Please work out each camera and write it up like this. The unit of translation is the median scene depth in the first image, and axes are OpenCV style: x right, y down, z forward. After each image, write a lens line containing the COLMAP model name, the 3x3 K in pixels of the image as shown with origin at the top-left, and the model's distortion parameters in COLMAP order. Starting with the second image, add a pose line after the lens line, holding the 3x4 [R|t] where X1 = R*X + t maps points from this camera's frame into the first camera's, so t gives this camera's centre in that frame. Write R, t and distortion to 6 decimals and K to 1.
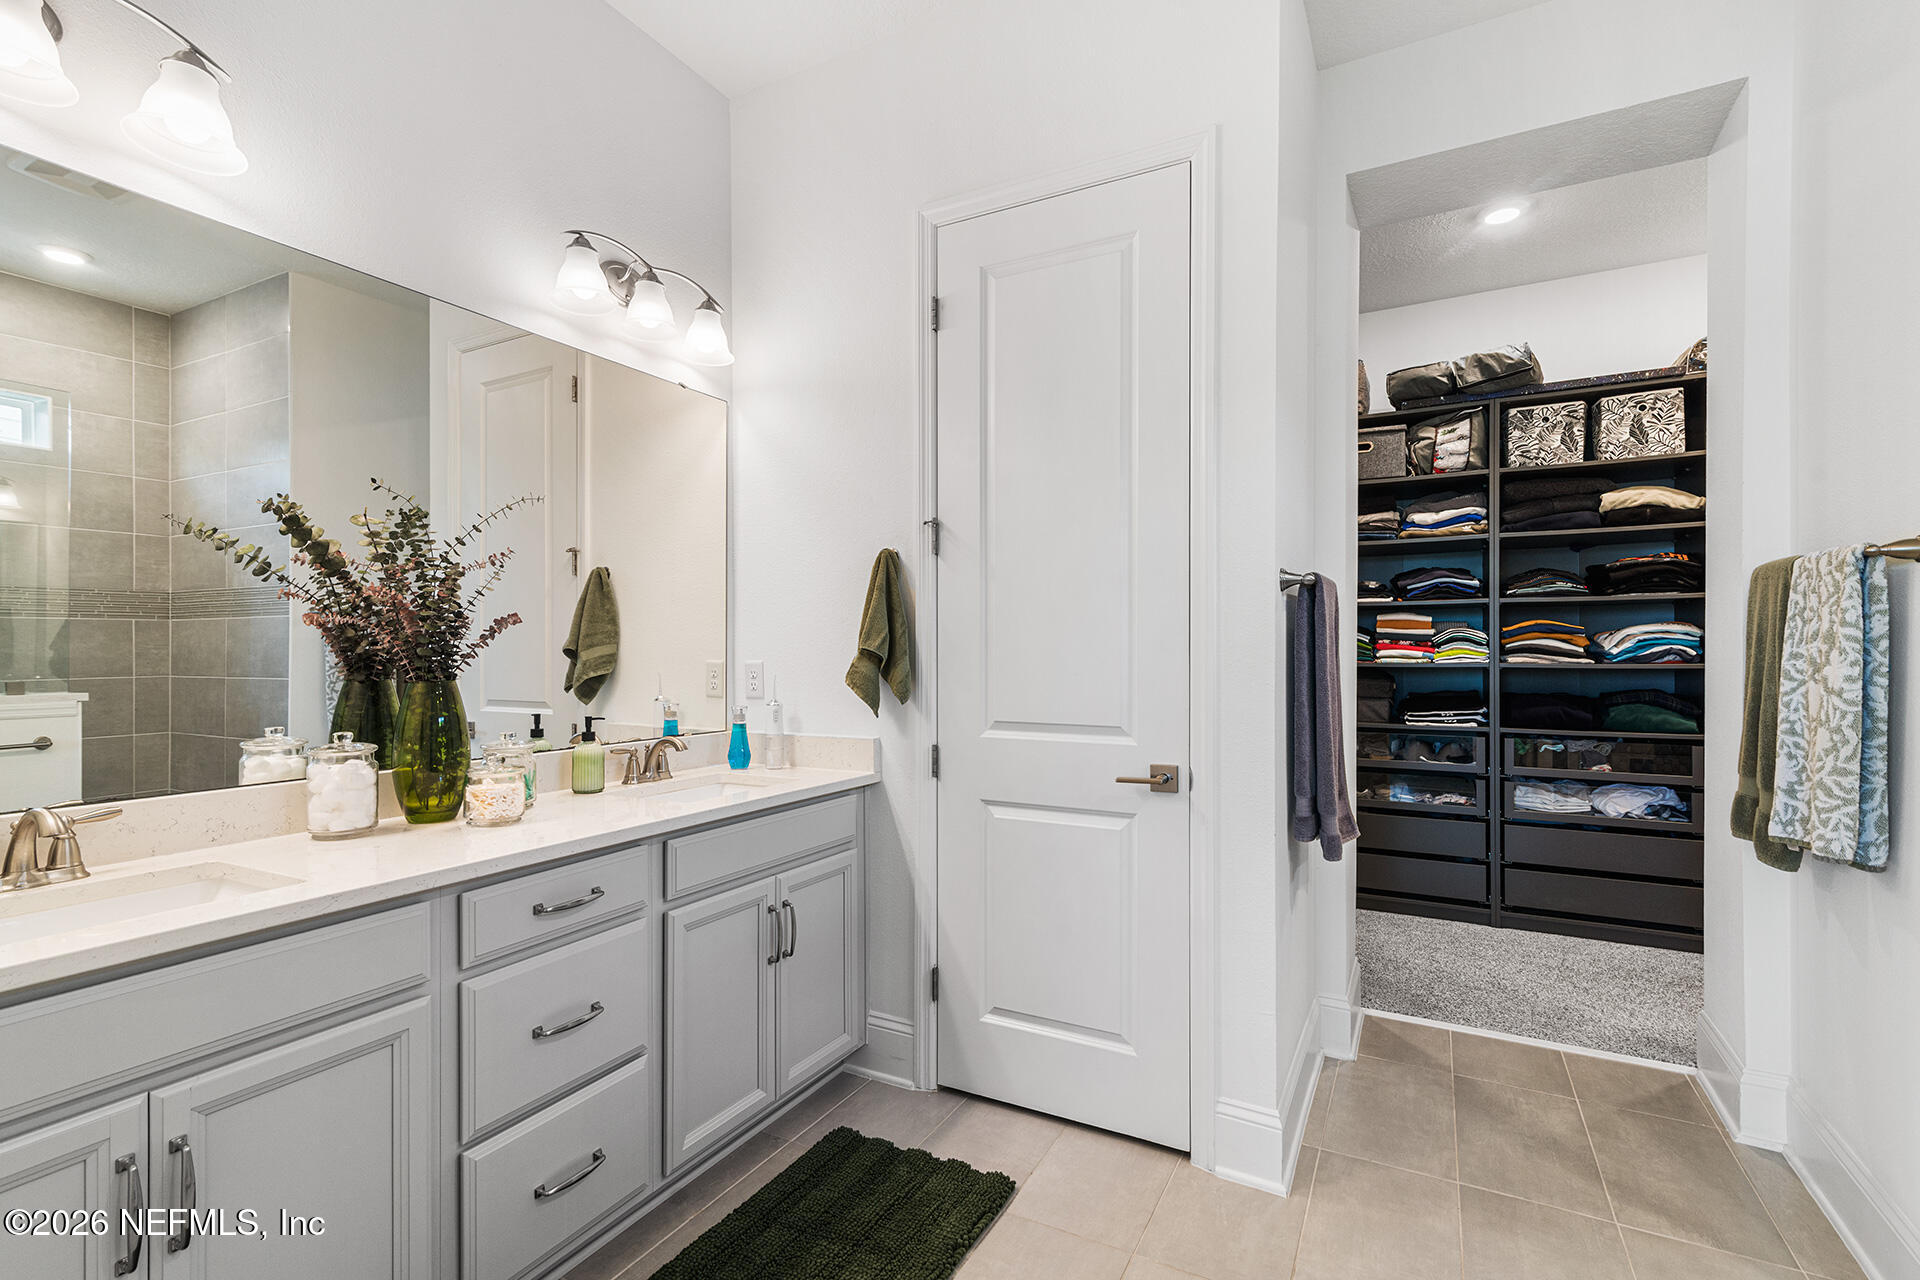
lens RADIAL K [[873.1, 0, 960.2], [0, 873.1, 646.1], [0, 0, 1]] dist [0.013698, -0.000140]
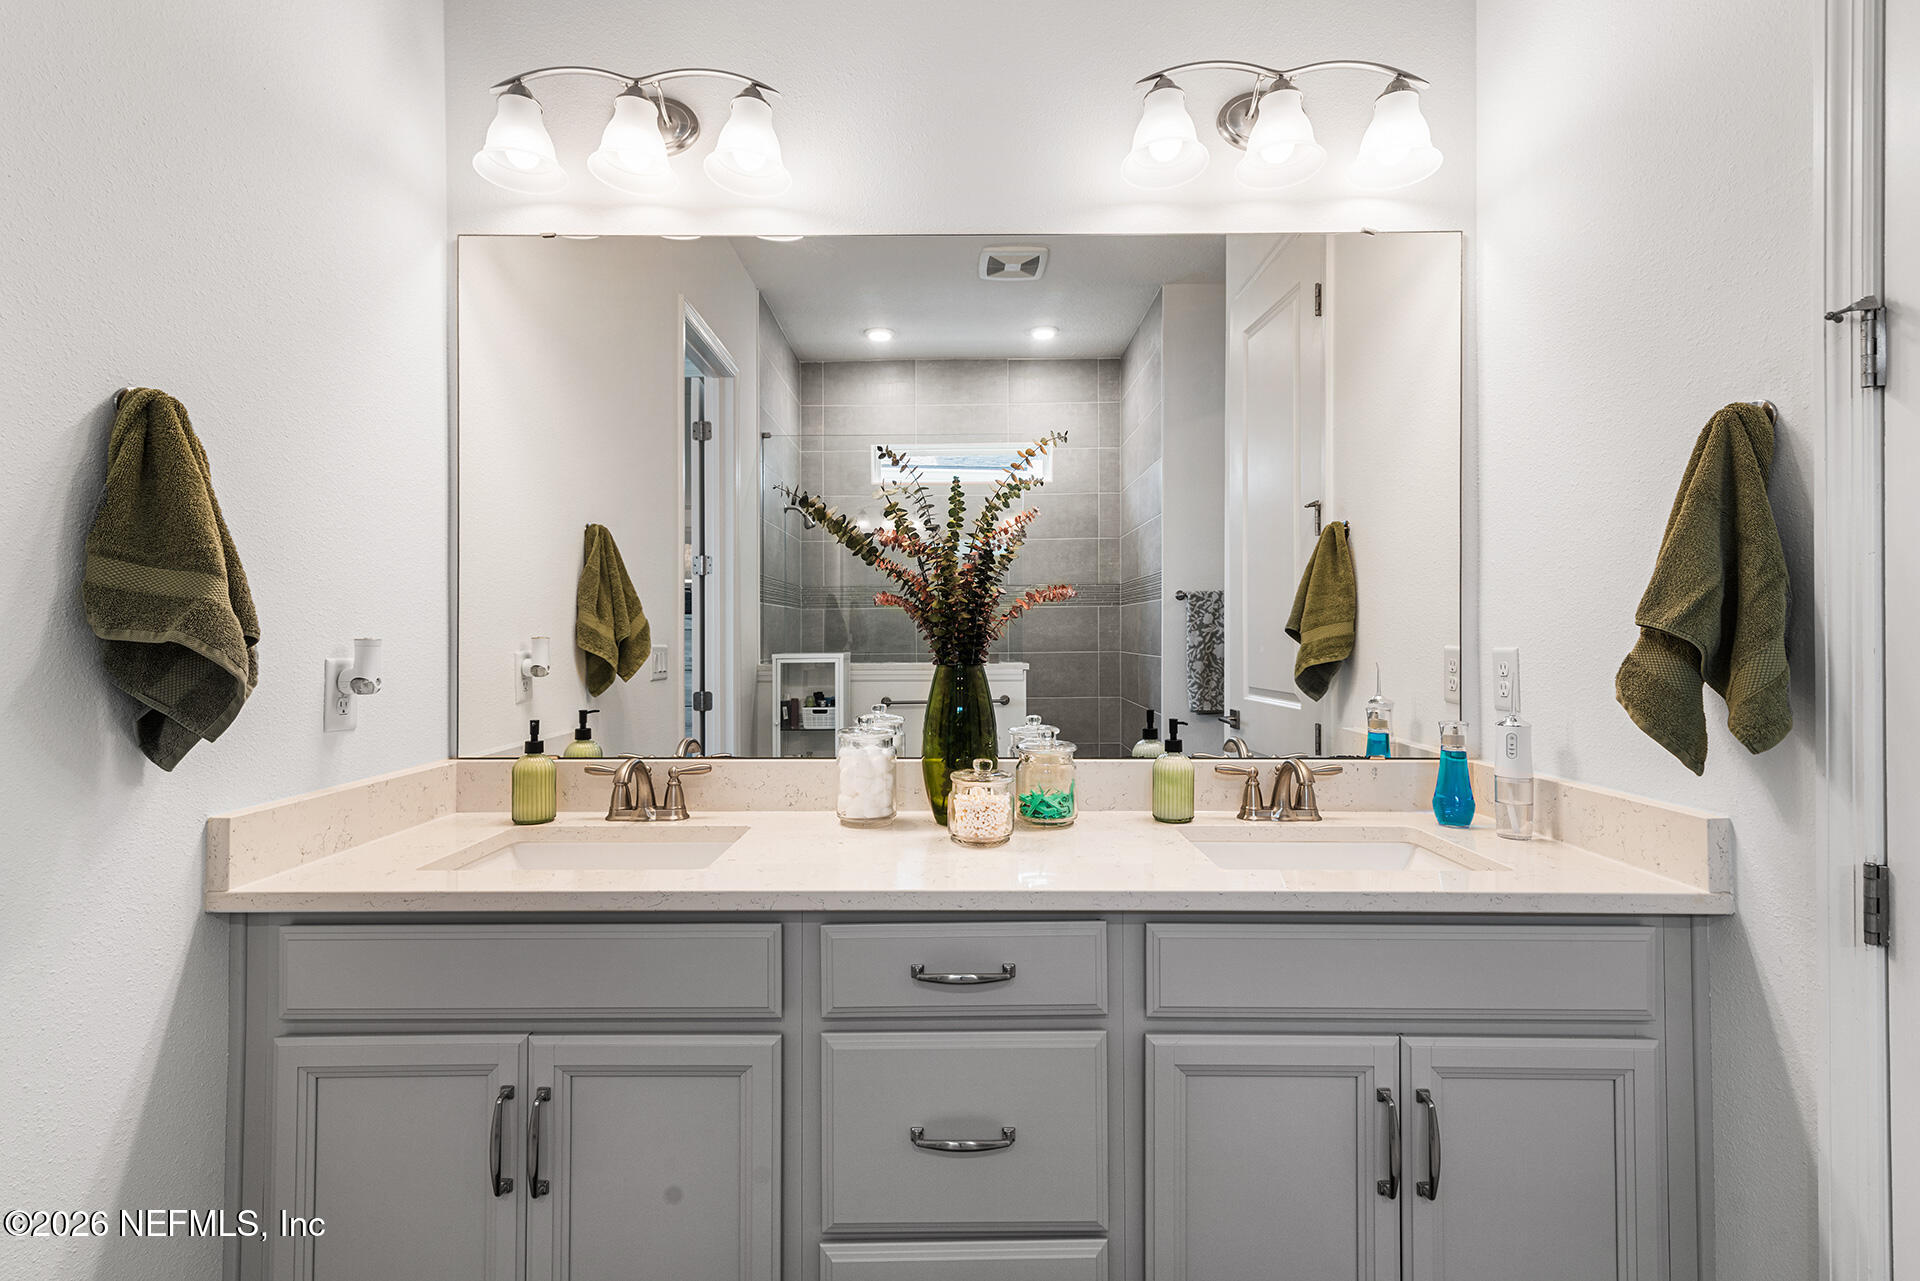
lens RADIAL K [[873.6, 0, 954.3], [0, 873.6, 629.9], [0, 0, 1]] dist [0.011600, -0.000234]
pose [[0.473943, -0.001101, -0.880555, 0.127977], [0.003691, 0.999993, 0.000737, 0.003350], [0.880548, -0.003599, 0.473943, 0.436058]]
